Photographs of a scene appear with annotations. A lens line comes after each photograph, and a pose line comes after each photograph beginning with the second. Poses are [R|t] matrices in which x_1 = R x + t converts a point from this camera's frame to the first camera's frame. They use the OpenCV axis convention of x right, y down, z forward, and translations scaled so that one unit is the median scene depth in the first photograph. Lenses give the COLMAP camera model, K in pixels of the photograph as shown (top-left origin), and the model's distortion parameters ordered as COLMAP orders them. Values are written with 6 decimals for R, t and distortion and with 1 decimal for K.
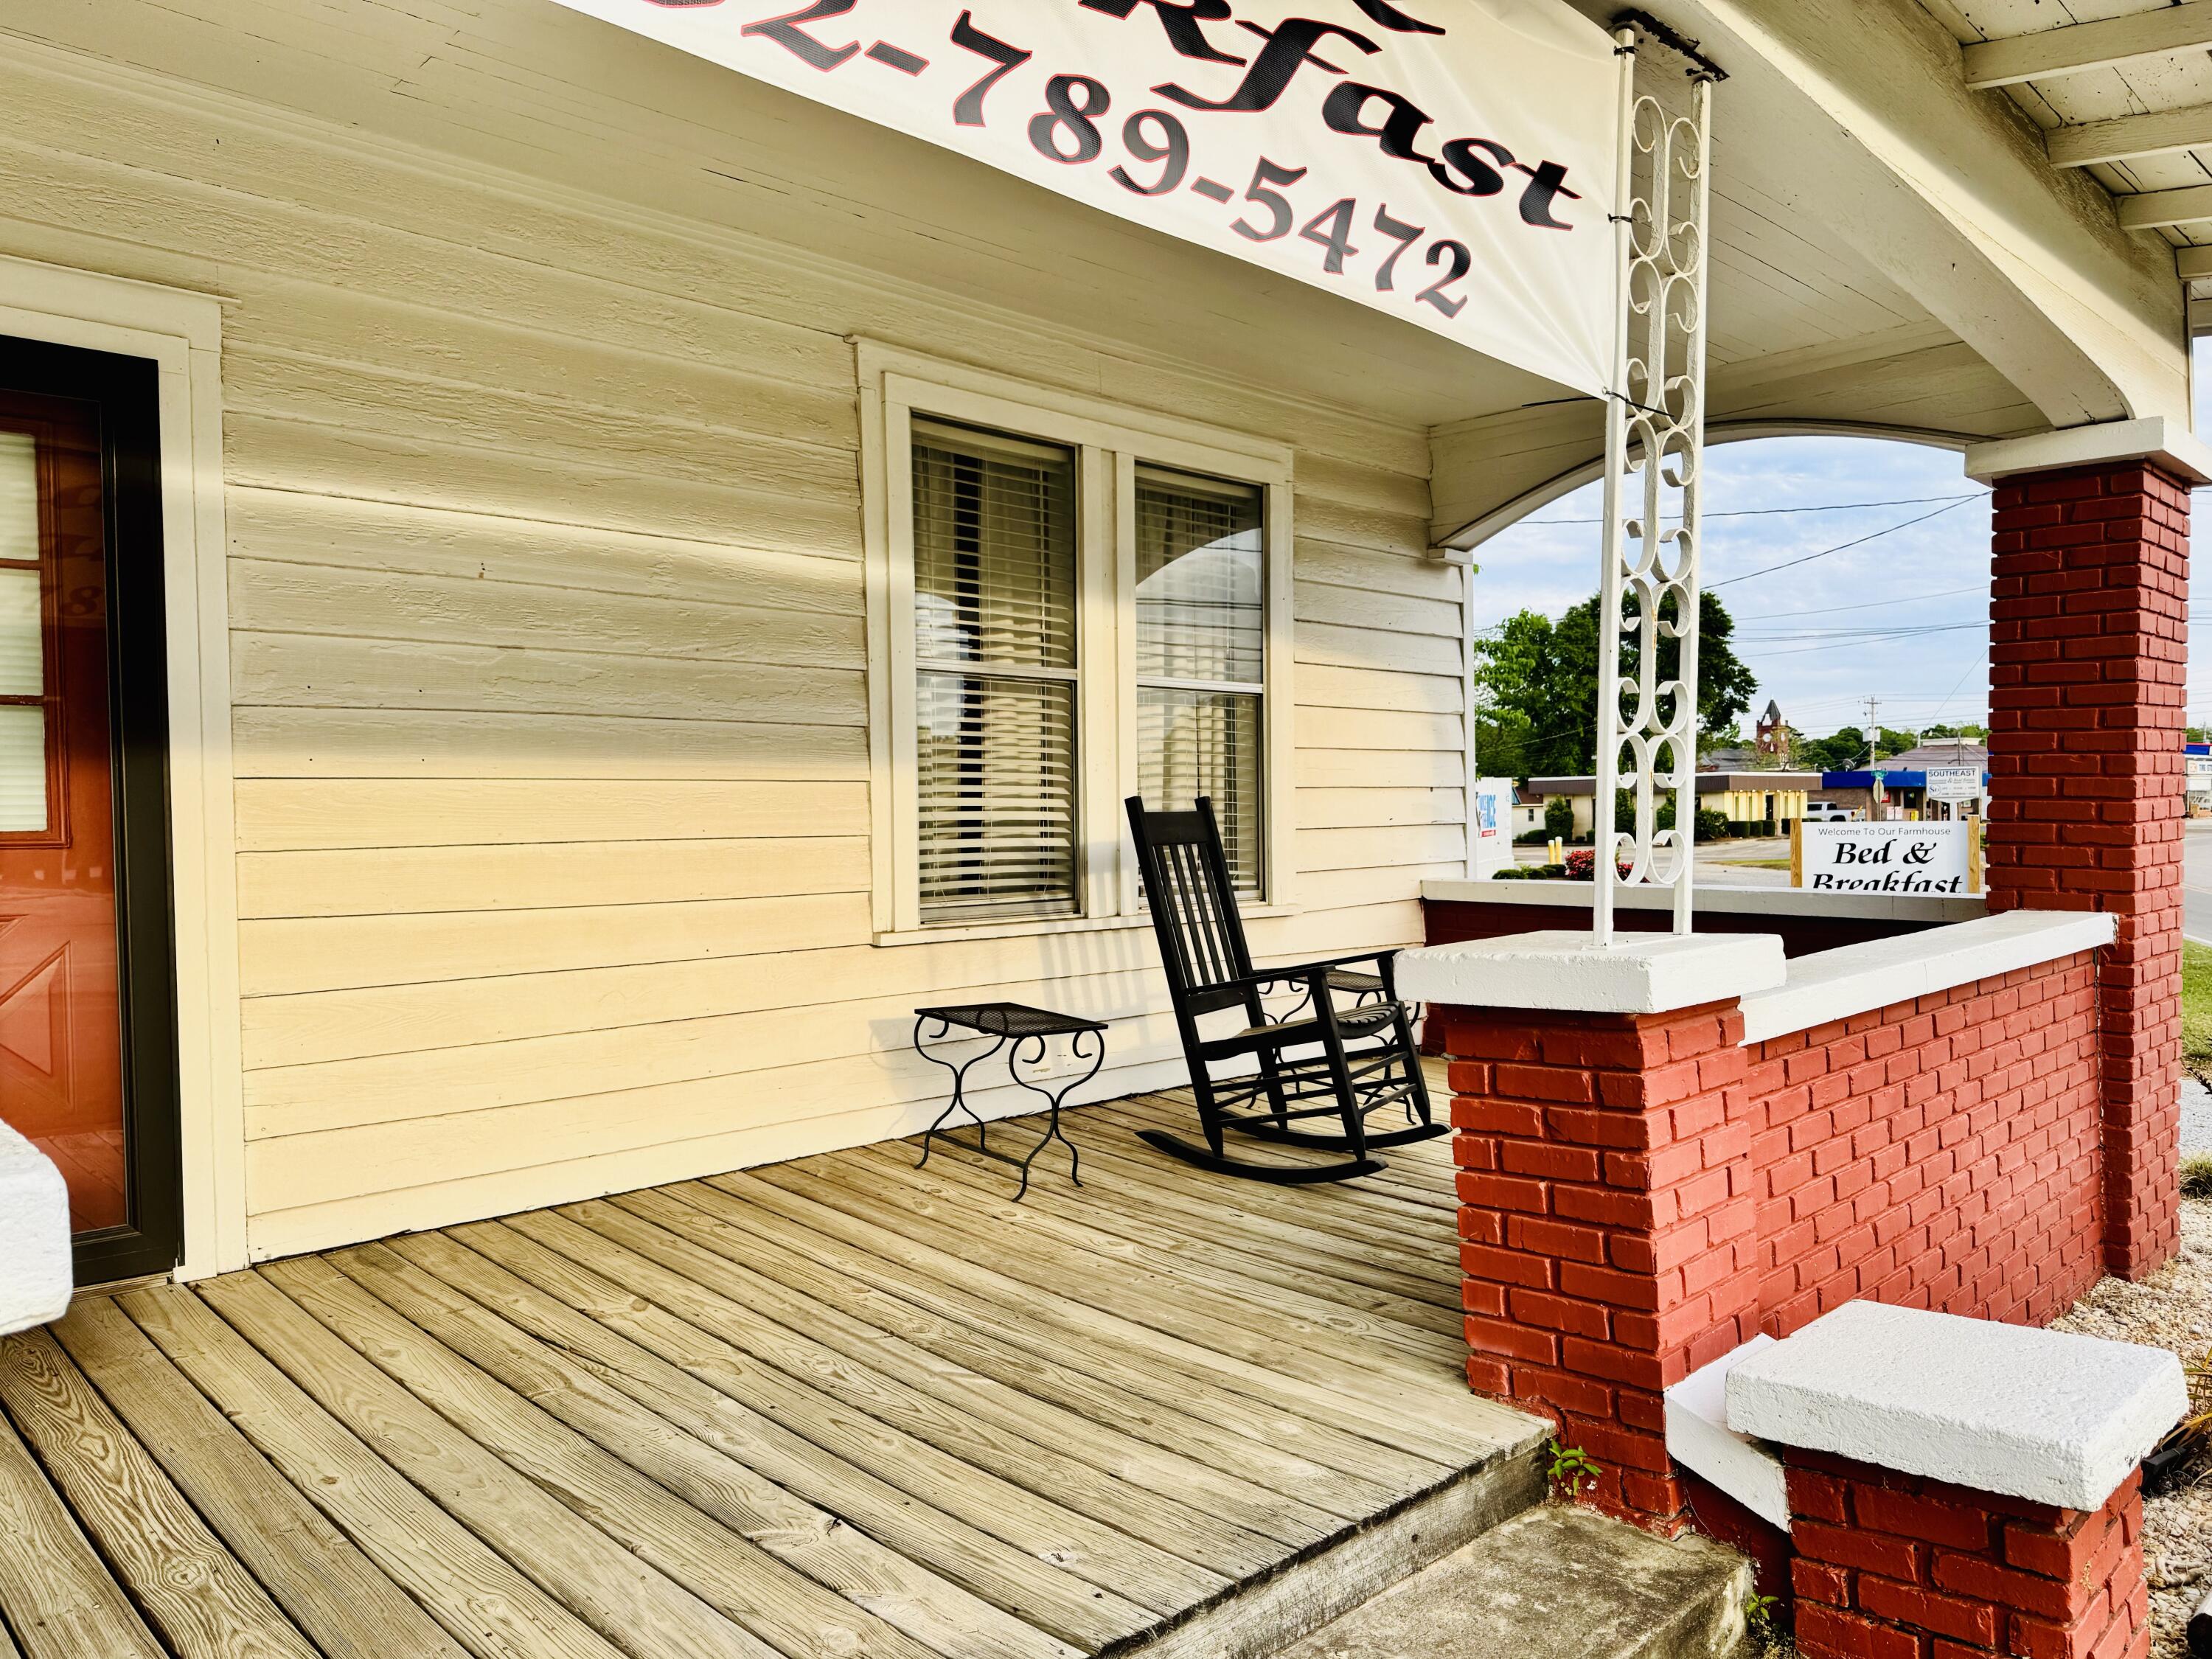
lens RADIAL K [[1559.3, 0, 1120.2], [0, 1559.3, 834.7], [0, 0, 1]] dist [0.050917, -0.063779]
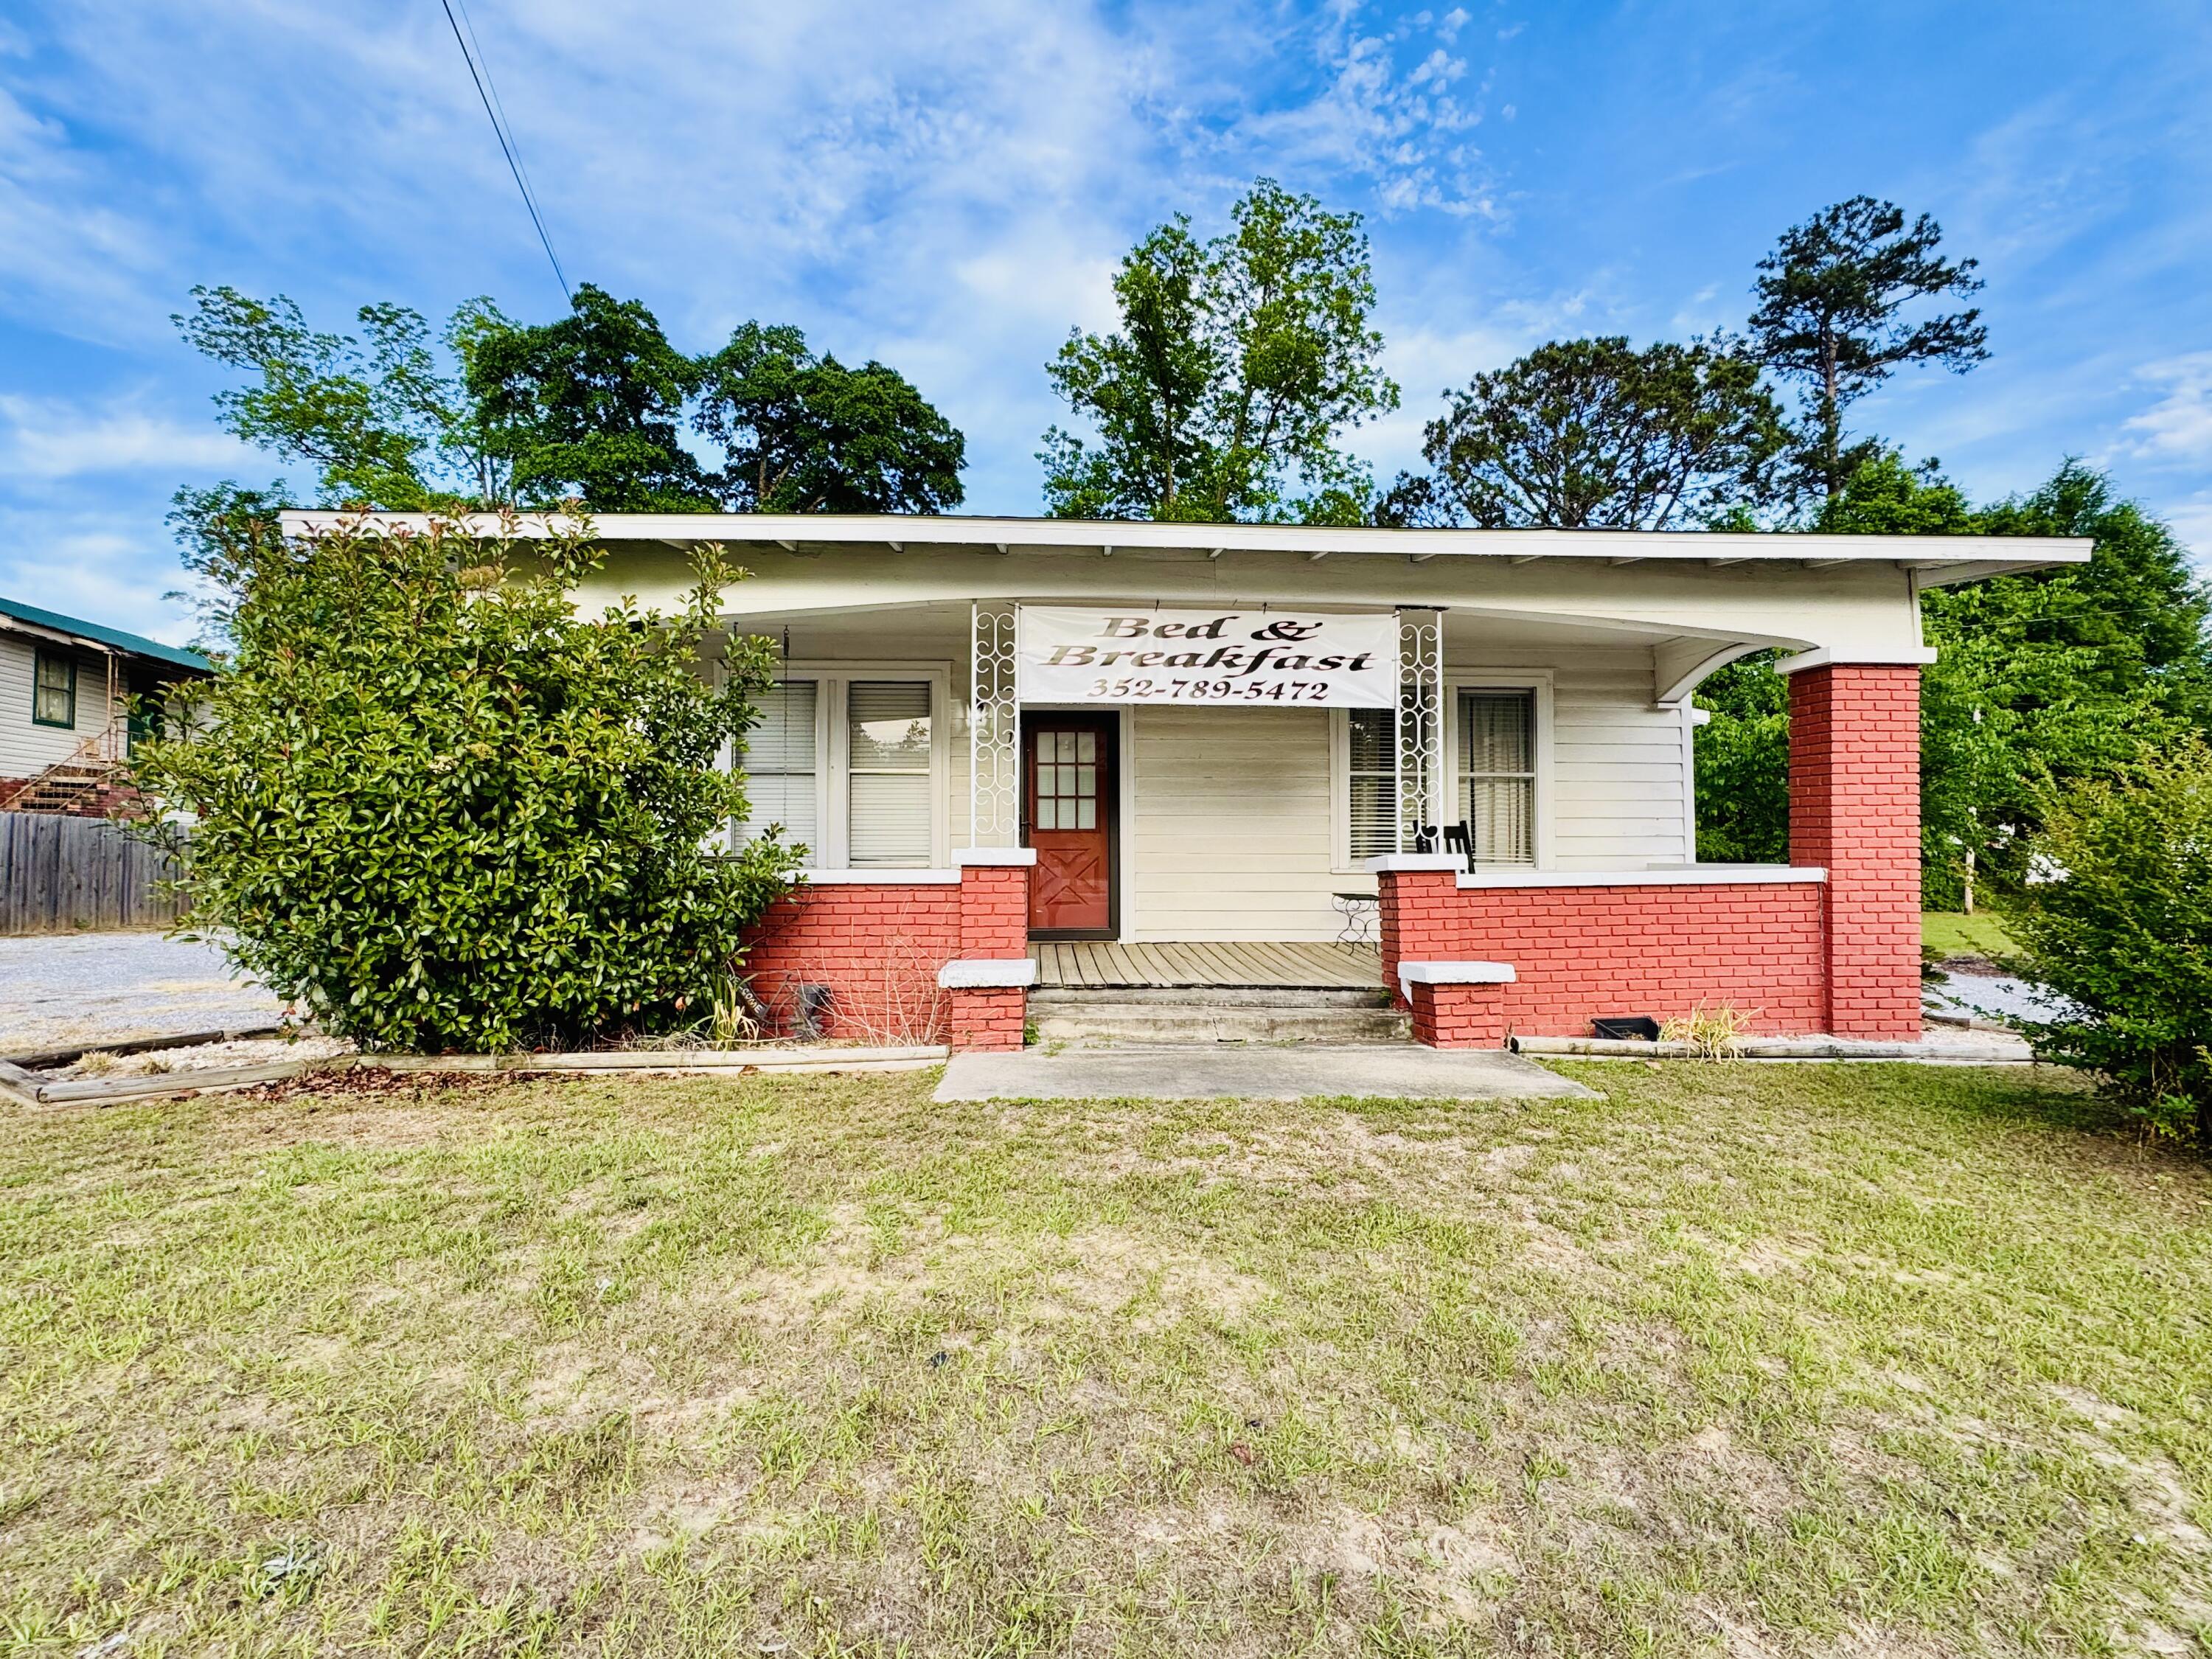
lens RADIAL K [[1097.4, 0, 1108.4], [0, 1097.4, 831.6], [0, 0, 1]] dist [-0.003118, -0.000061]
pose [[0.755158, -0.003163, -0.655535, 1.105842], [-0.018569, 0.999484, -0.026213, 0.072241], [0.655280, 0.031968, 0.754710, -1.030091]]
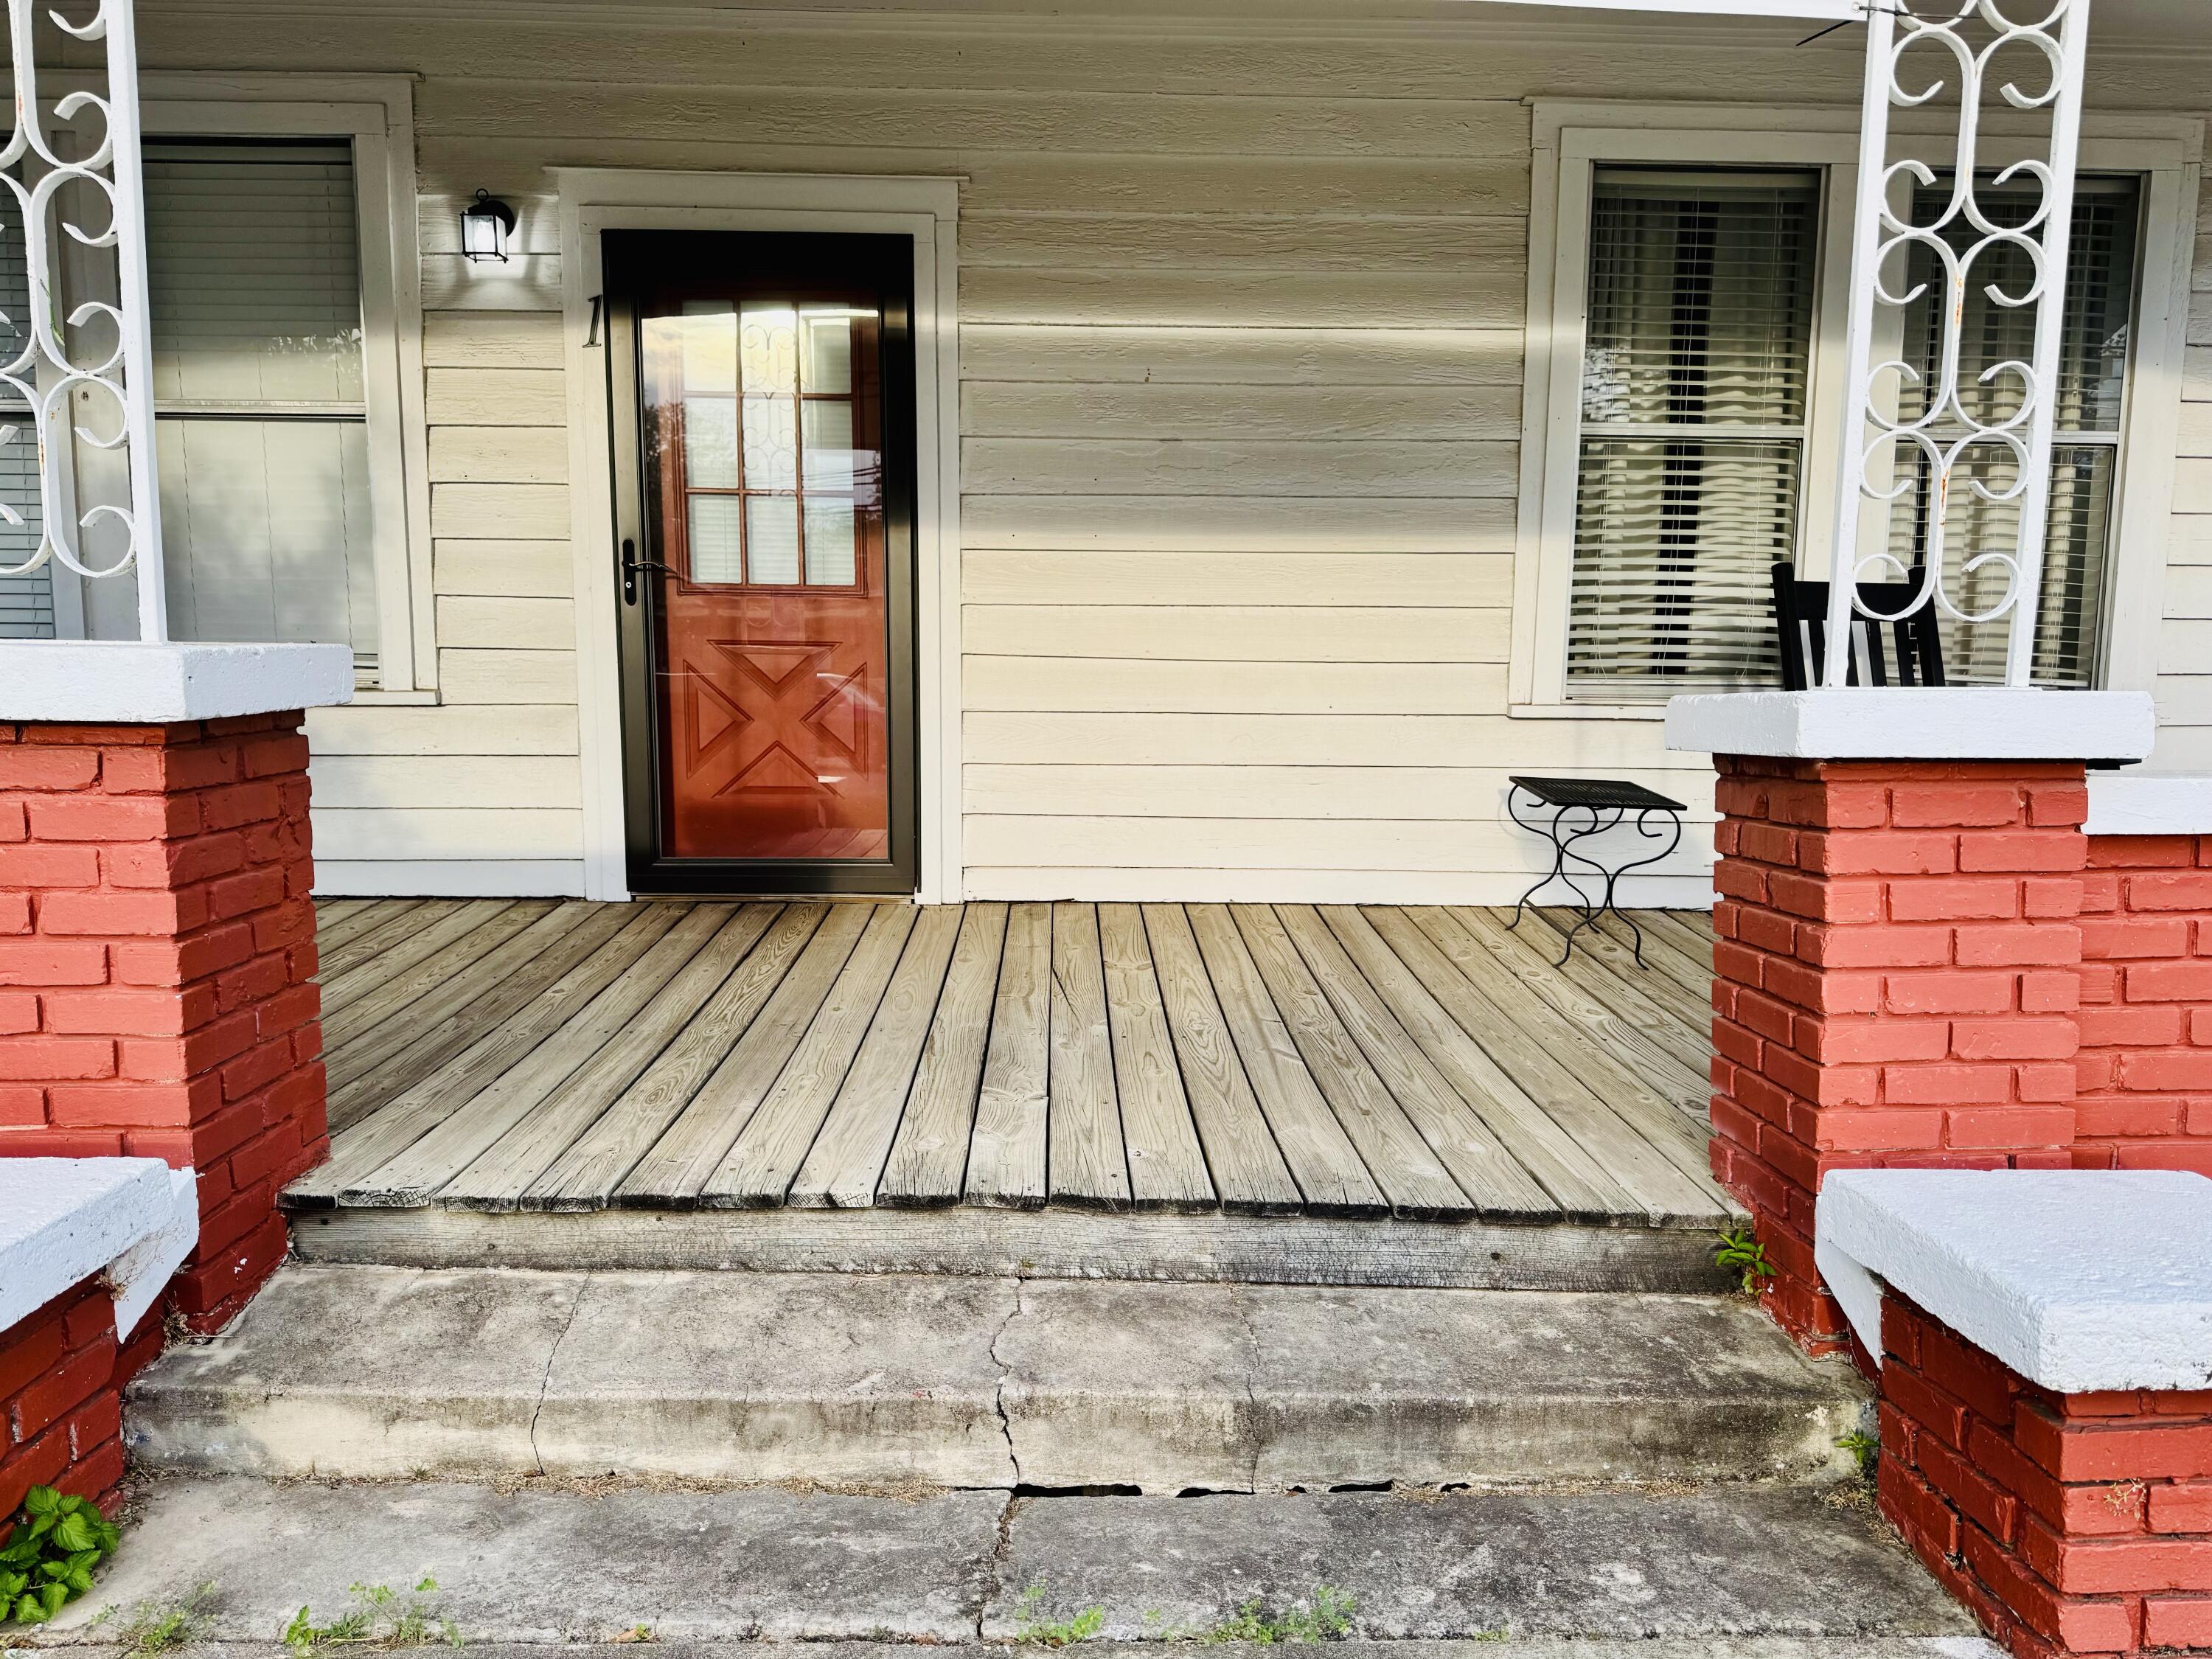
lens RADIAL K [[1559.3, 0, 1105.2], [0, 1559.3, 850.9], [0, 0, 1]] dist [0.050917, -0.063779]
pose [[0.730568, 0.108035, -0.674240, 0.453689], [-0.029273, 0.991452, 0.127144, 0.046465], [0.682212, -0.073151, 0.727486, 0.077615]]
